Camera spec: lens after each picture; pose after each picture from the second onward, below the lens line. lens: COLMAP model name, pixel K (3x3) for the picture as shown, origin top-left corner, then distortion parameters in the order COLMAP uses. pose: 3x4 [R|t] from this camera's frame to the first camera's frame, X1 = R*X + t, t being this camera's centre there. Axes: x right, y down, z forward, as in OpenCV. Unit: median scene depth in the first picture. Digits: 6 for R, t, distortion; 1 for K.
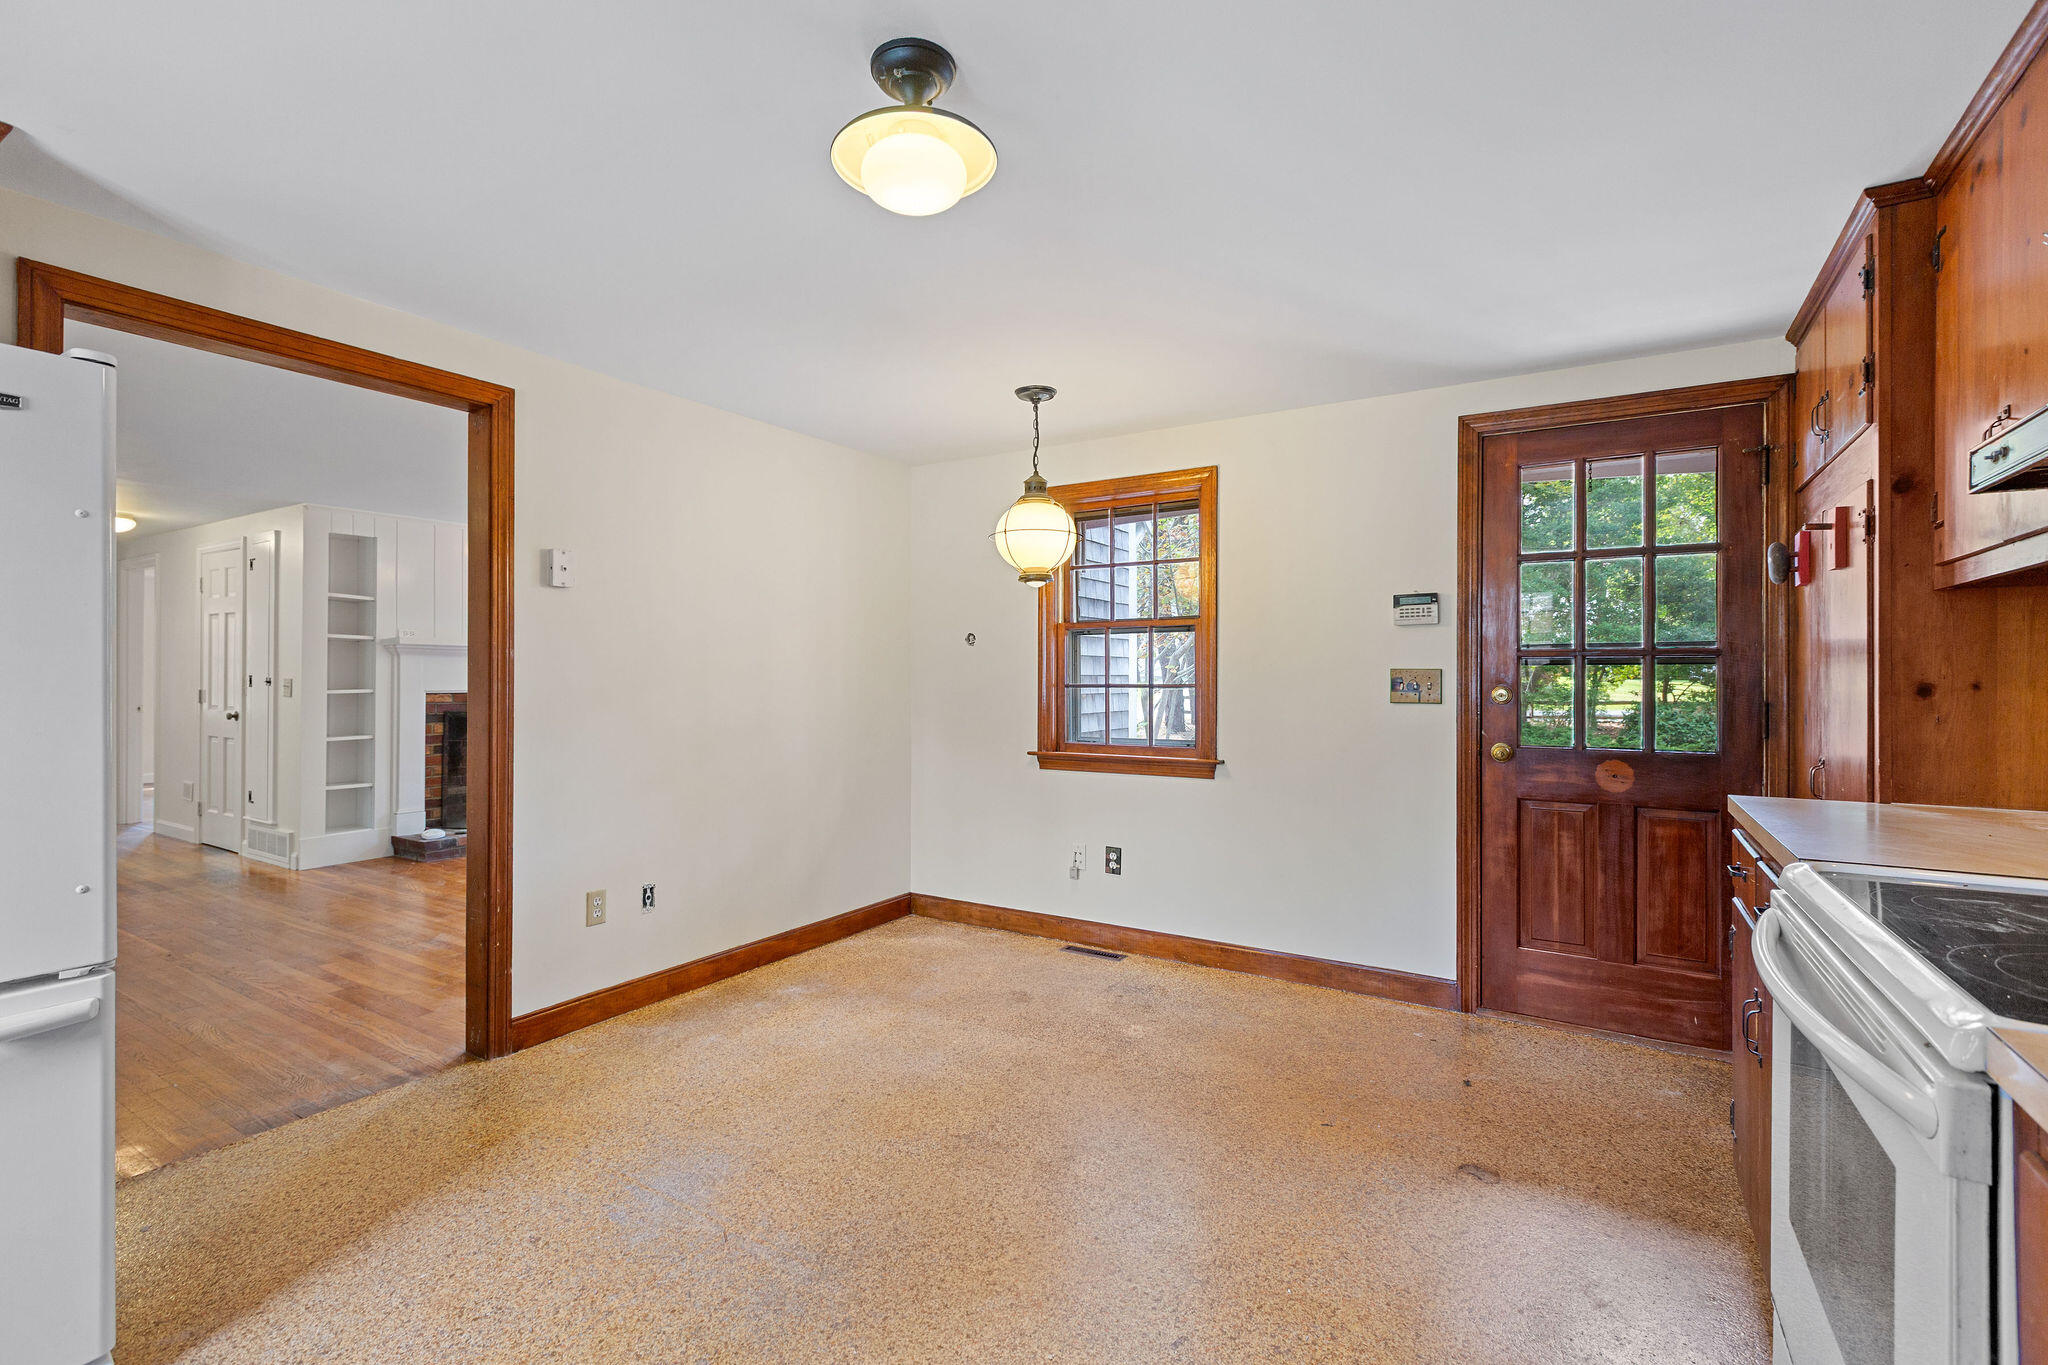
lens RADIAL K [[916.5, 0, 1013.6], [0, 916.5, 676.7], [0, 0, 1]] dist [0.002084, -0.000289]
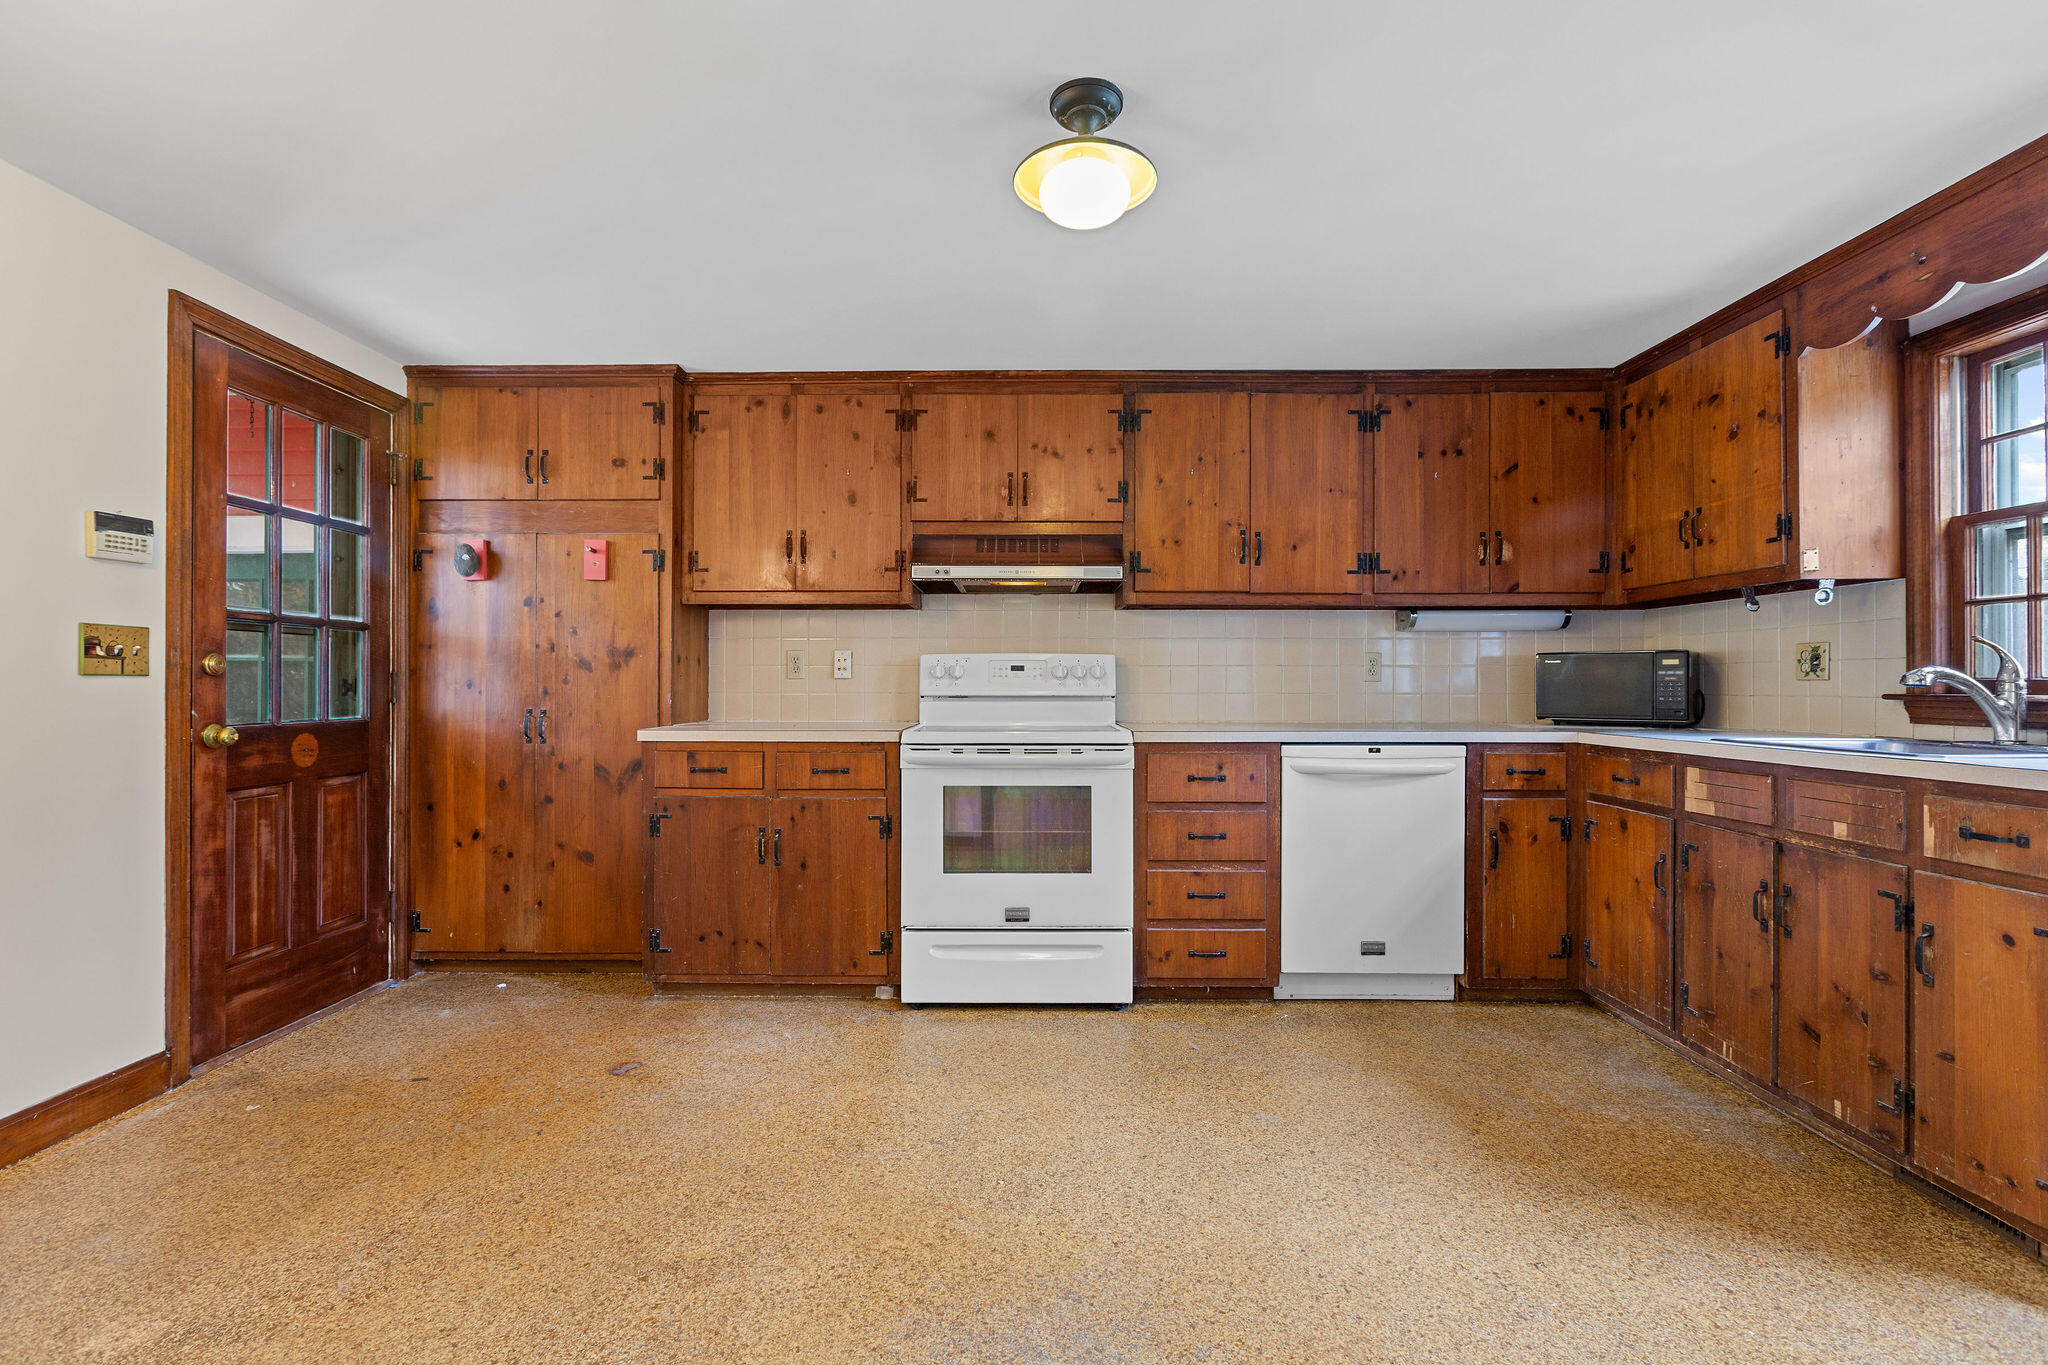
lens RADIAL K [[916.8, 0, 1010.6], [0, 916.8, 681.8], [0, 0, 1]] dist [0.000527, -0.000252]
pose [[-0.518028, -0.002112, 0.855361, -0.496273], [-0.003465, 0.999994, 0.000371, 0.031597], [-0.855356, -0.002772, -0.518032, 0.792567]]
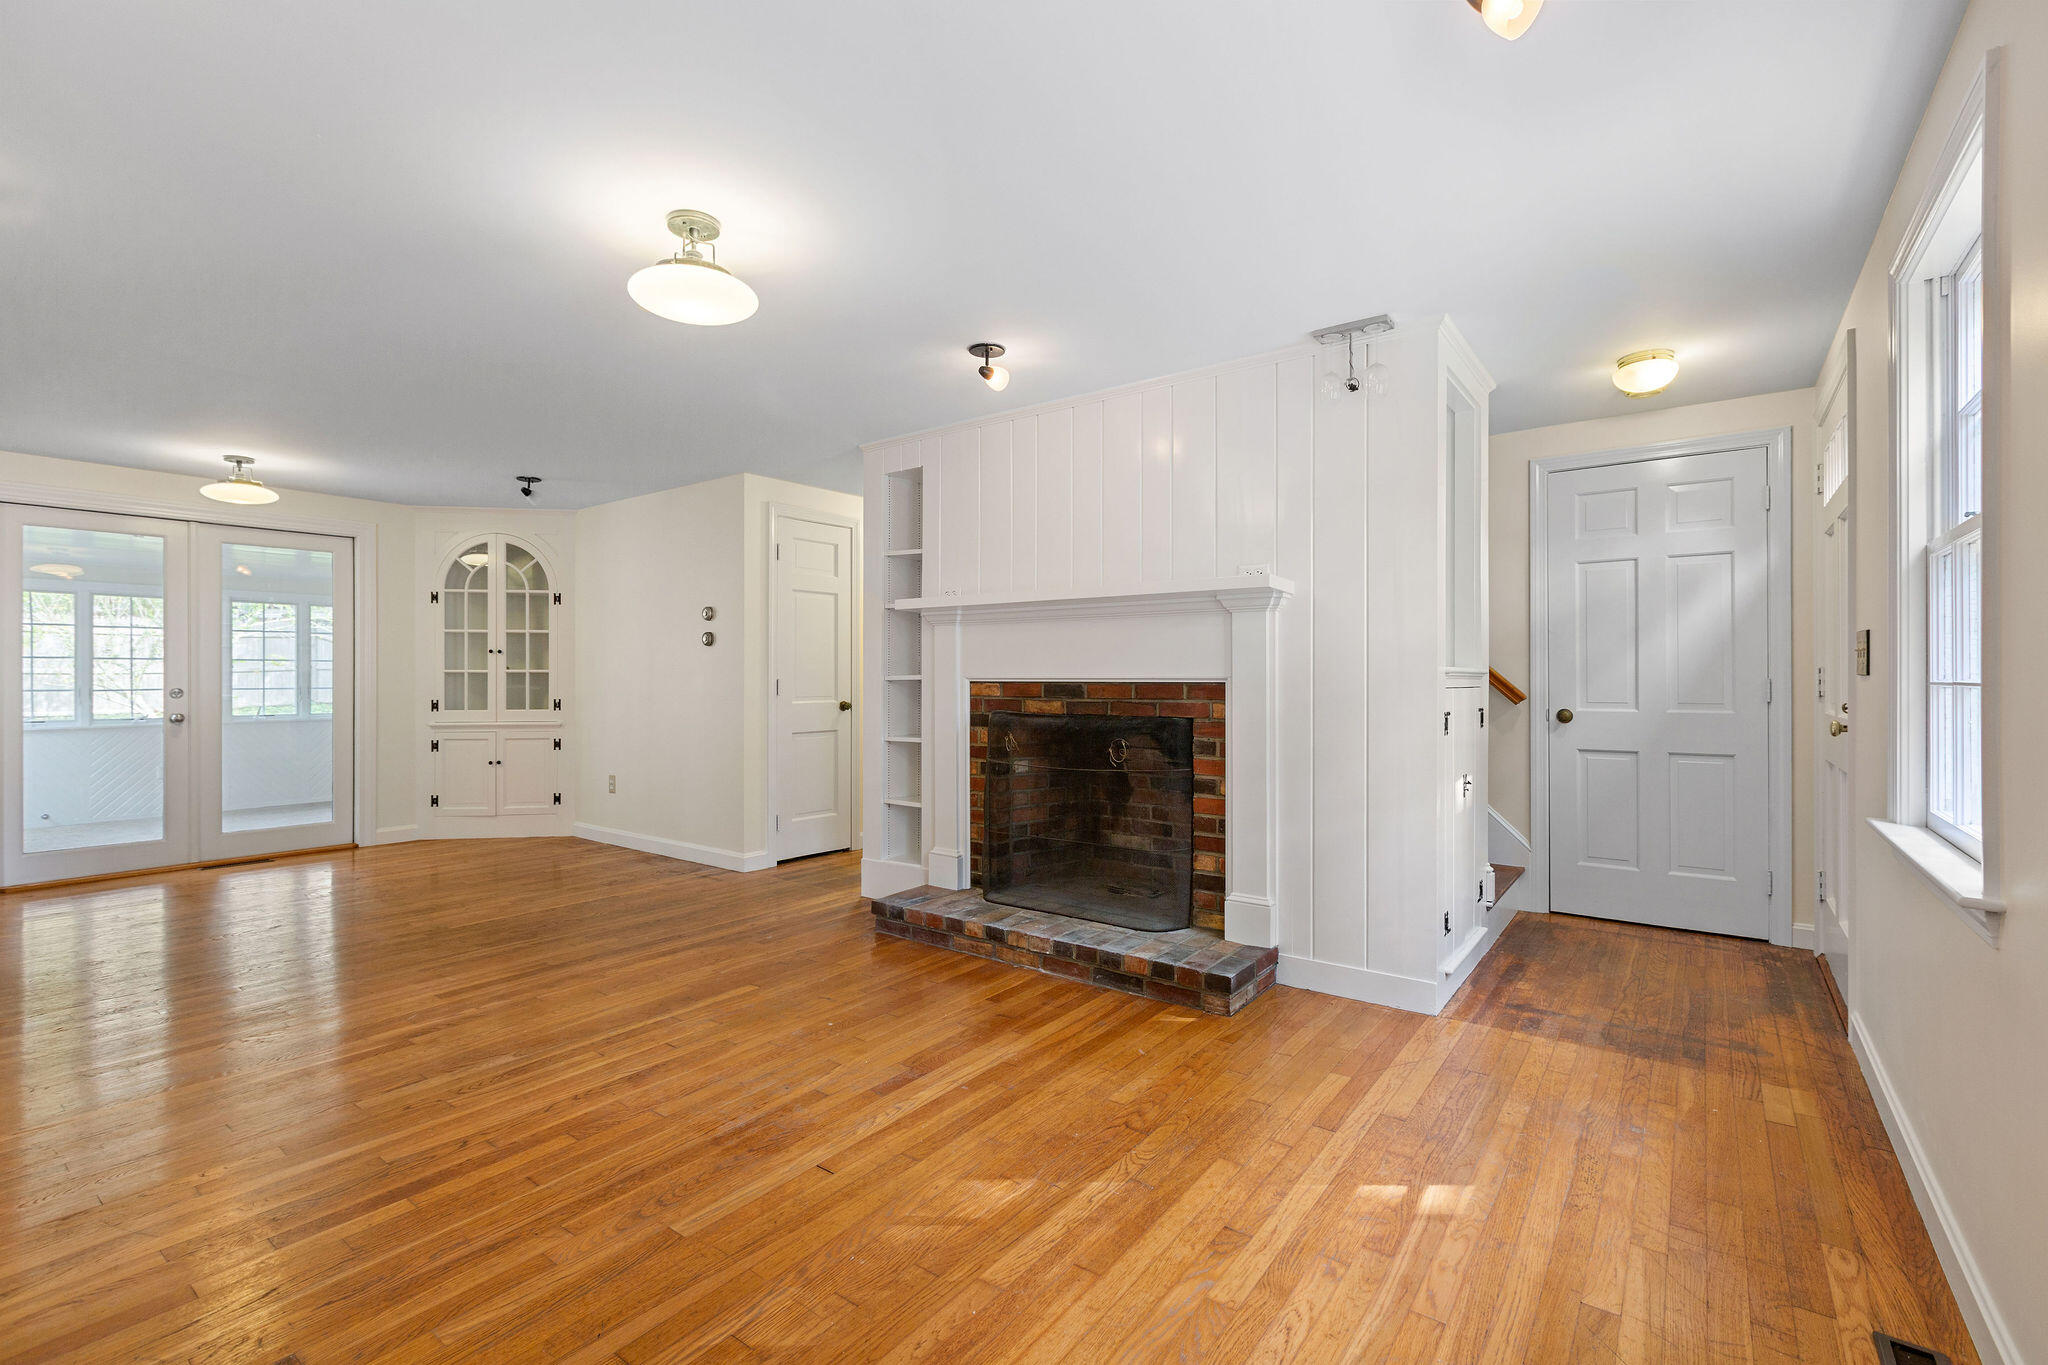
lens RADIAL K [[906.7, 0, 1017.0], [0, 906.7, 674.2], [0, 0, 1]] dist [0.001410, 0.000004]
pose [[-0.082869, -0.005177, -0.996547, 0.027035], [-0.000518, 0.999987, -0.005152, 0.029452], [0.996560, 0.000090, -0.082871, 2.019587]]
